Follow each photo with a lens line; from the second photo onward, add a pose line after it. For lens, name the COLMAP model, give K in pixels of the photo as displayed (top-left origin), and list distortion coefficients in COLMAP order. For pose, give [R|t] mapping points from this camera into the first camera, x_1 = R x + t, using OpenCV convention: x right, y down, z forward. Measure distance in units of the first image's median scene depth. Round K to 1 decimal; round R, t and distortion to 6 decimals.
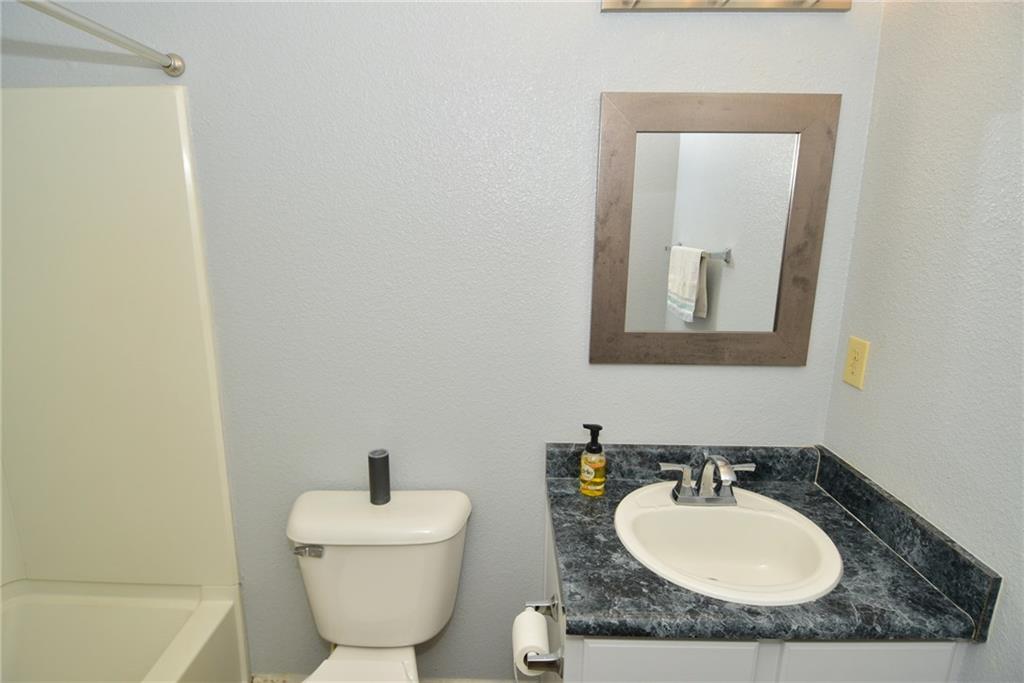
lens RADIAL K [[531.1, 0, 509.0], [0, 531.1, 340.9], [0, 0, 1]] dist [-0.006723, -0.008442]
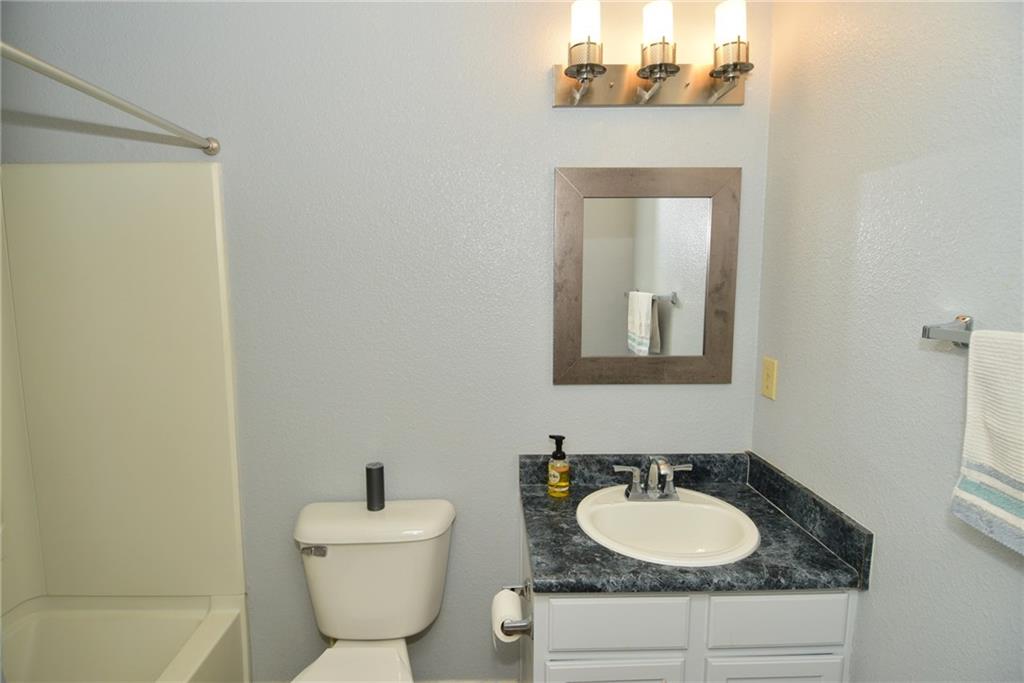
lens RADIAL K [[531.1, 0, 511.3], [0, 531.1, 342.9], [0, 0, 1]] dist [-0.006723, -0.008442]
pose [[0.999061, -0.015458, 0.040479, 0.010792], [0.019427, 0.994841, -0.099570, 0.070412], [-0.038731, 0.100263, 0.994207, -0.206978]]
